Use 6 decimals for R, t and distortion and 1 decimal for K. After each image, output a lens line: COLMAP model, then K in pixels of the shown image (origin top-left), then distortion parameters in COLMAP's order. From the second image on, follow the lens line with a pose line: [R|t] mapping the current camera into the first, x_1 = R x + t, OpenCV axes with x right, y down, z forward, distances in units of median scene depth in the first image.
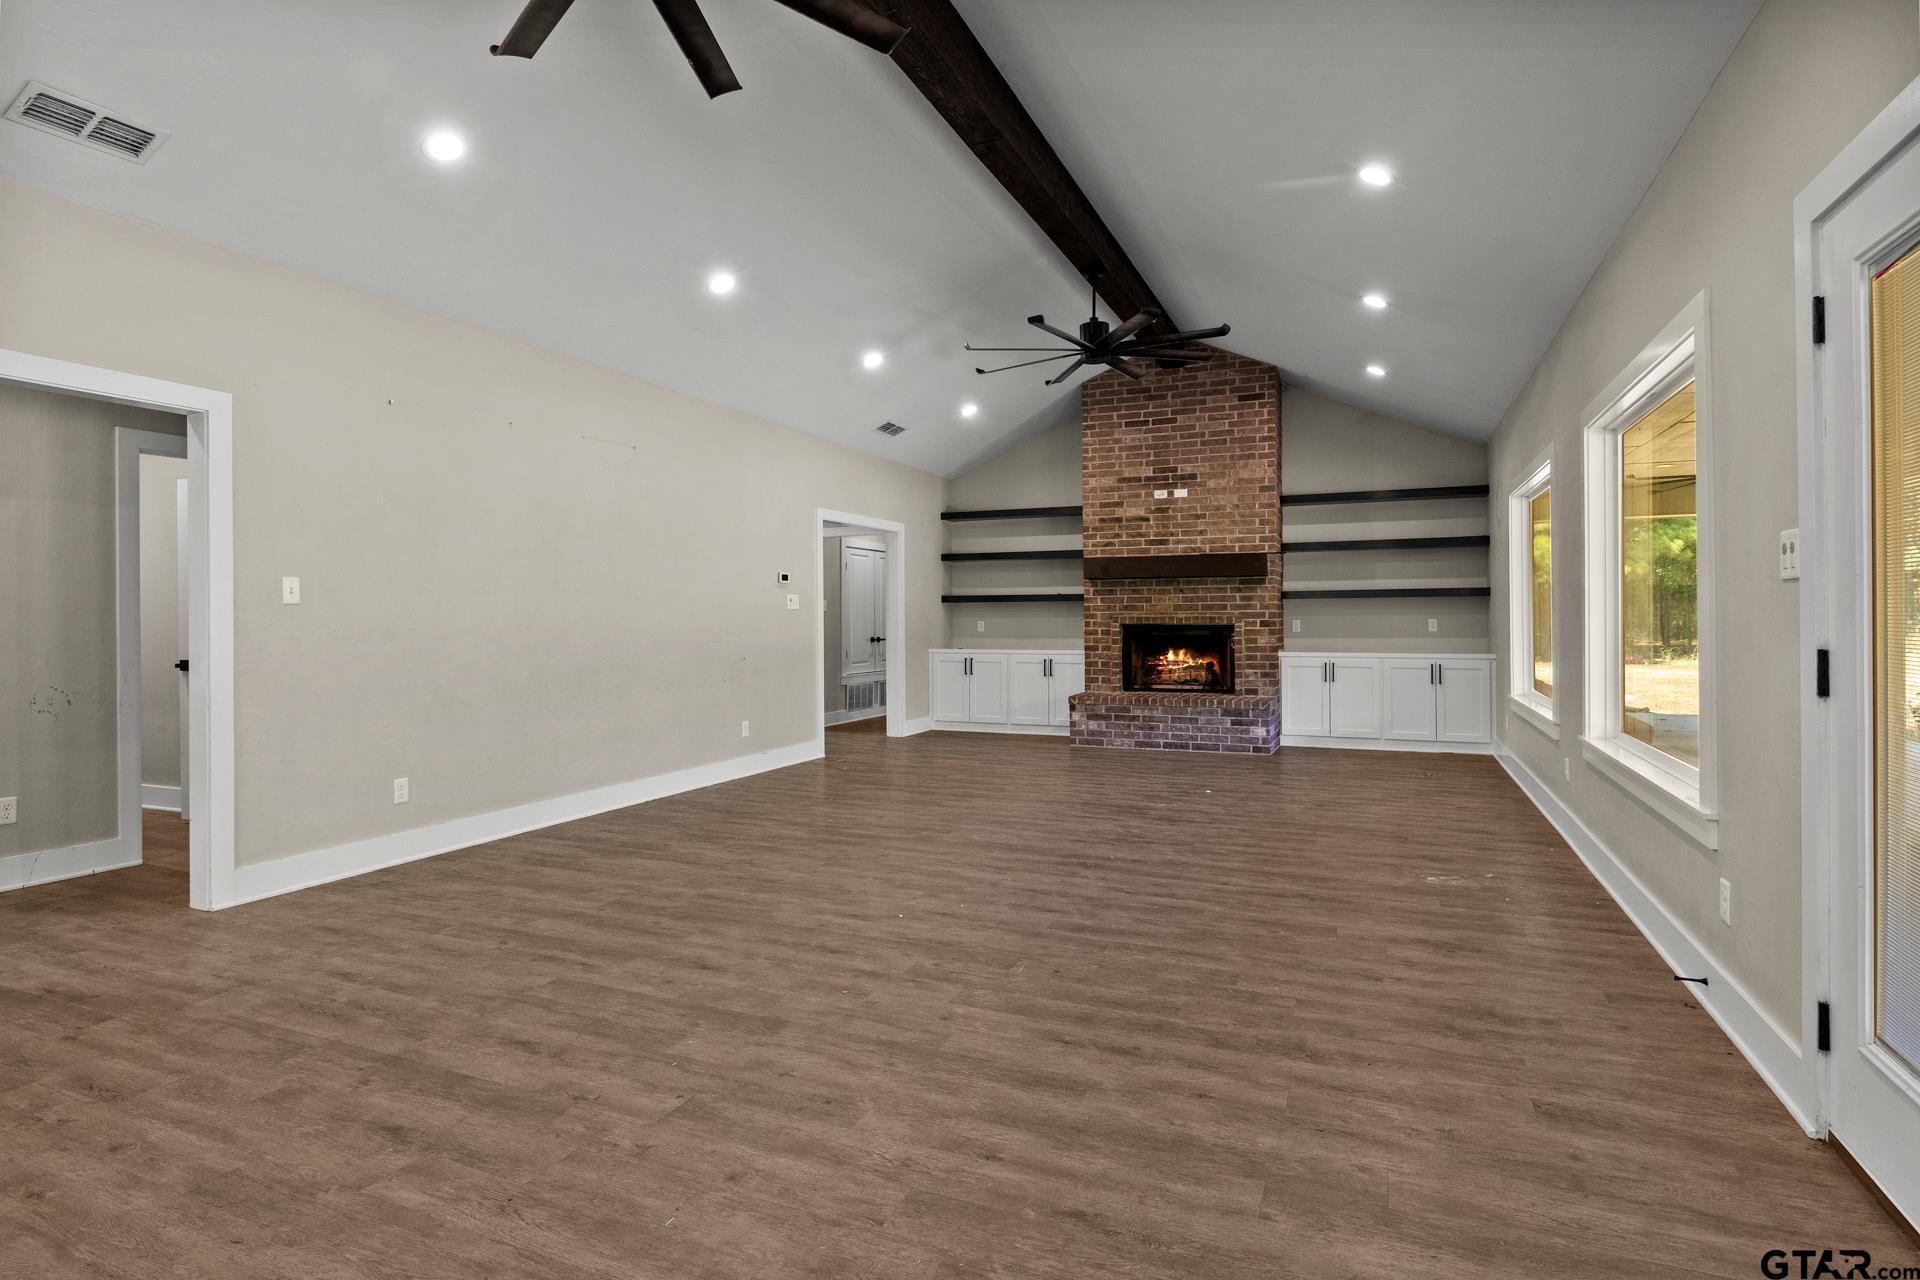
lens RADIAL K [[973.9, 0, 967.5], [0, 973.9, 613.3], [0, 0, 1]] dist [-0.005496, -0.000626]
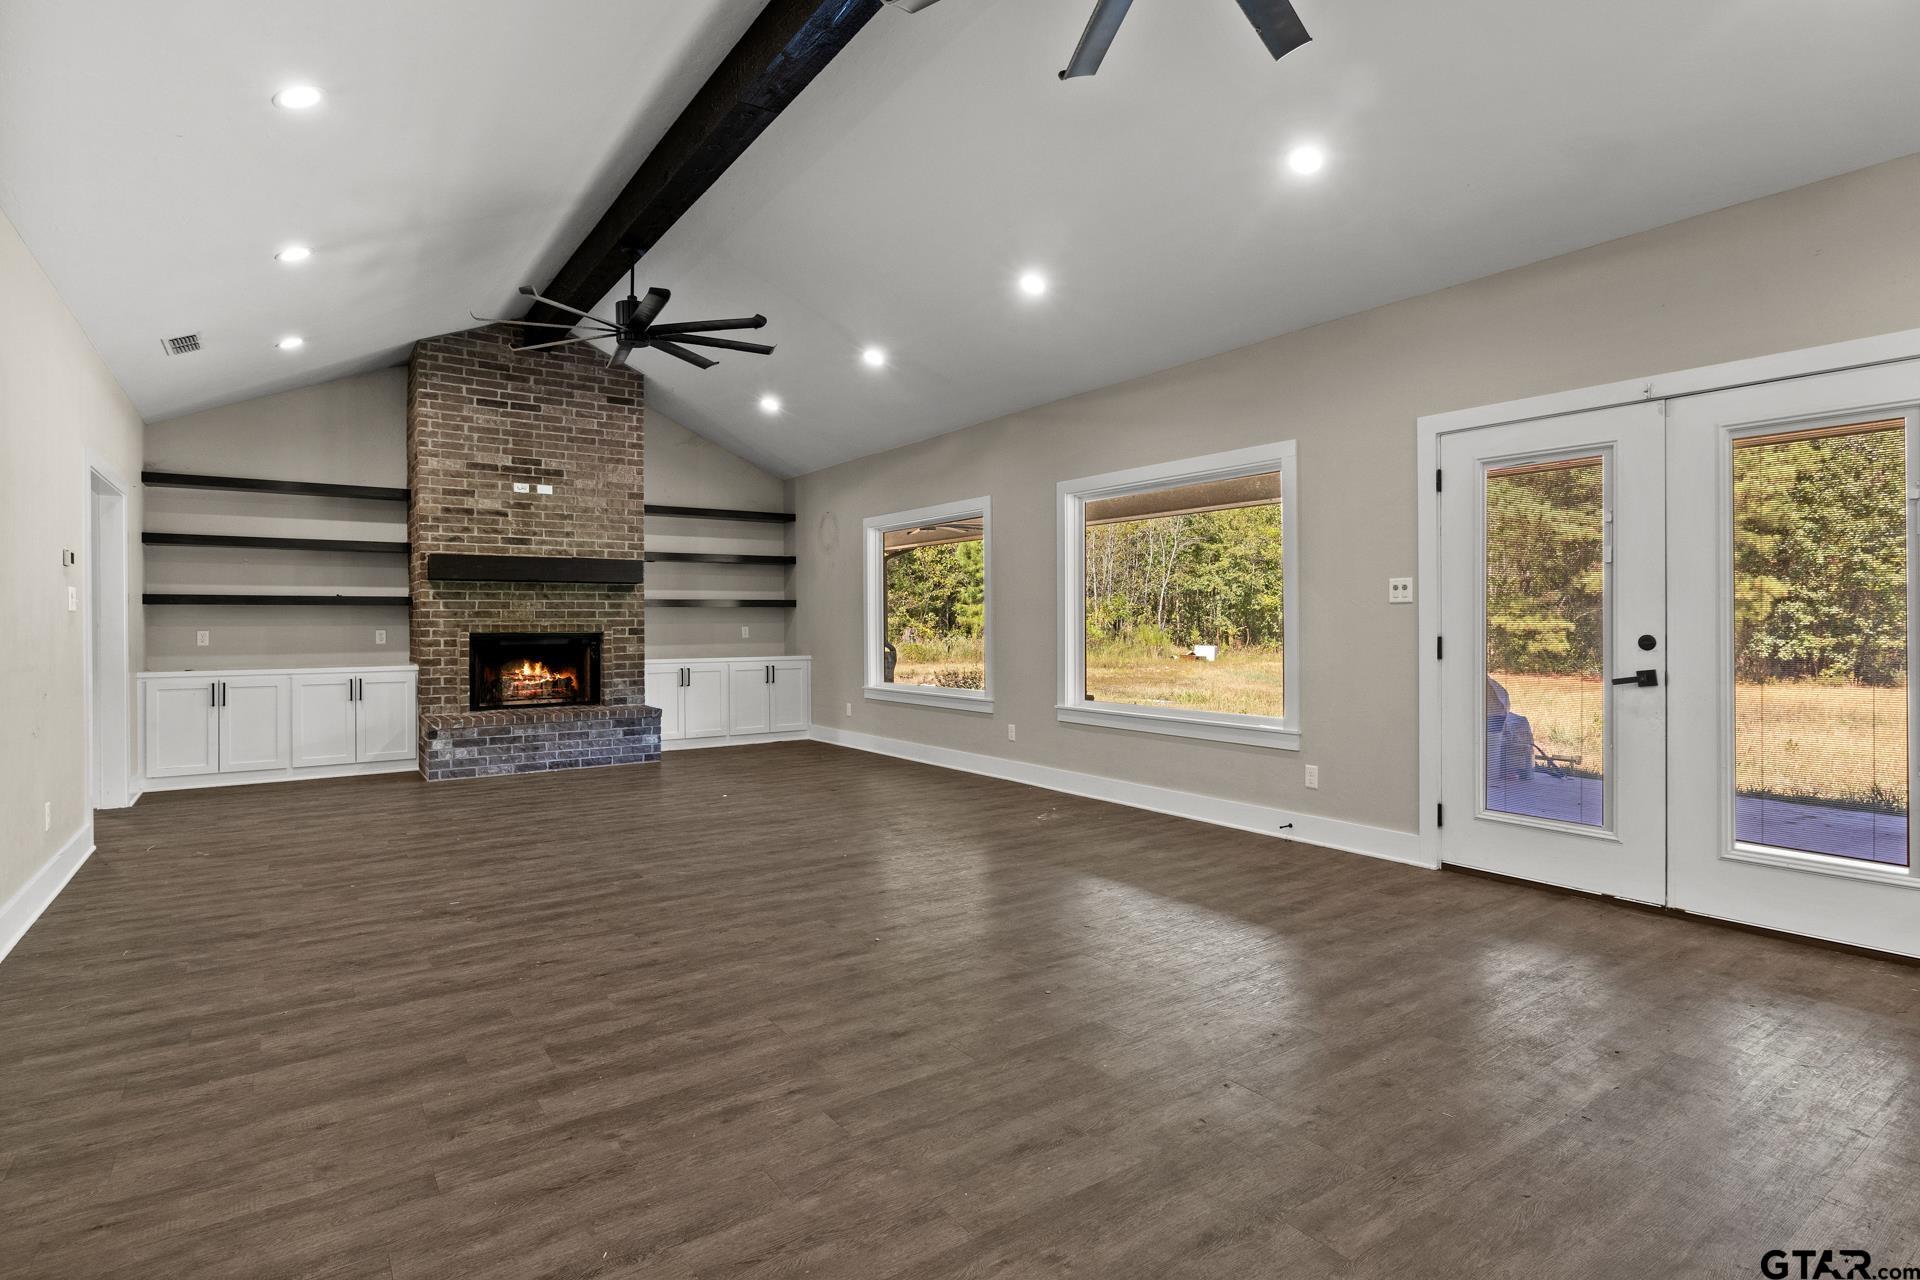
lens RADIAL K [[973.9, 0, 956.4], [0, 973.9, 628.8], [0, 0, 1]] dist [-0.005496, -0.000626]
pose [[0.522577, -0.003419, 0.852586, -0.369949], [-0.000814, 0.999990, 0.004508, 0.003068], [-0.852592, -0.003050, 0.522568, 0.198798]]
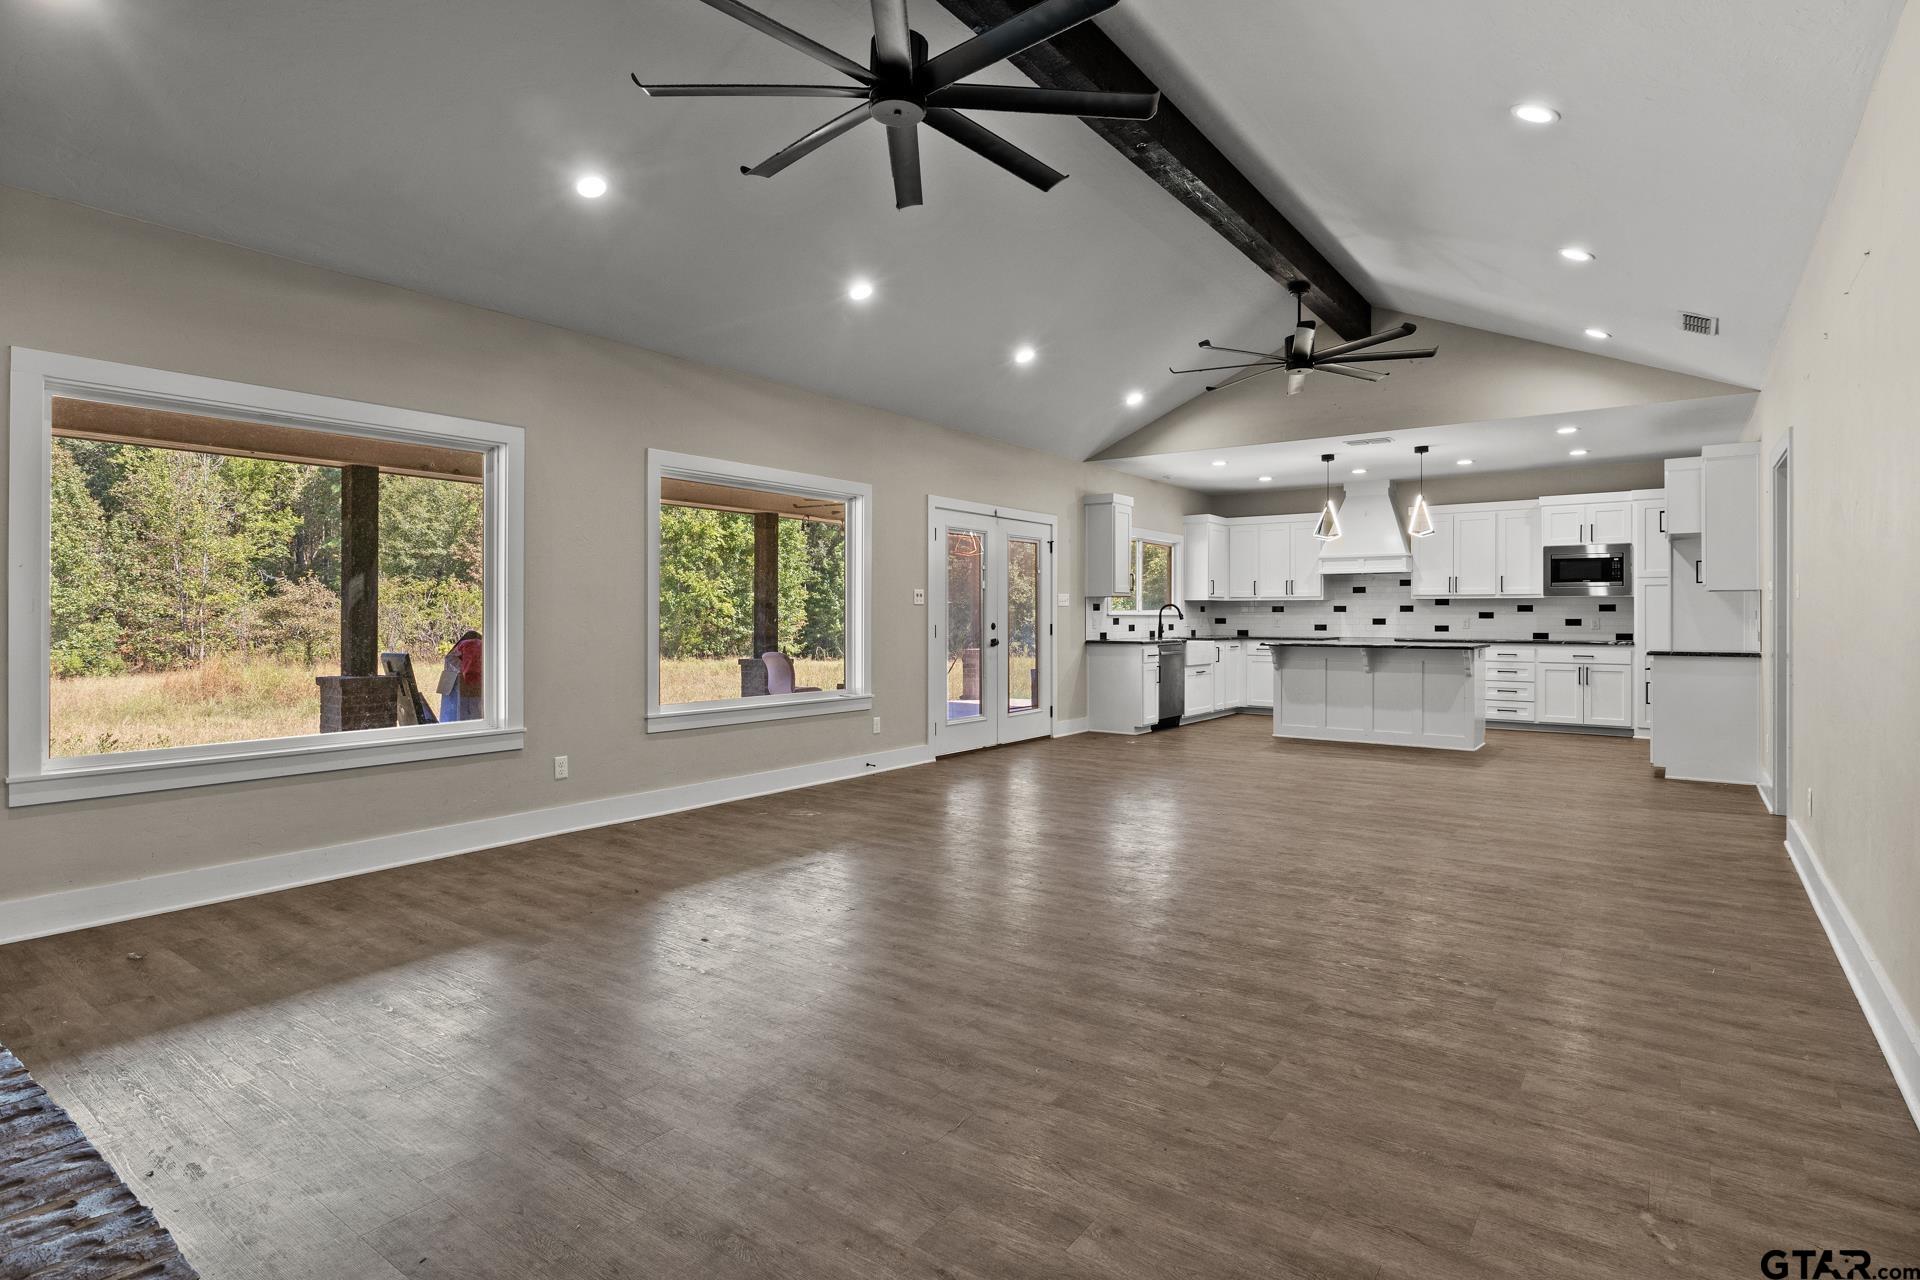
lens RADIAL K [[973.9, 0, 965.7], [0, 973.9, 604.1], [0, 0, 1]] dist [-0.005496, -0.000626]
pose [[-0.976697, 0.006639, 0.214522, -0.012280], [0.003573, 0.999886, -0.014674, 0.003356], [-0.214595, -0.013565, -0.976609, 1.117021]]
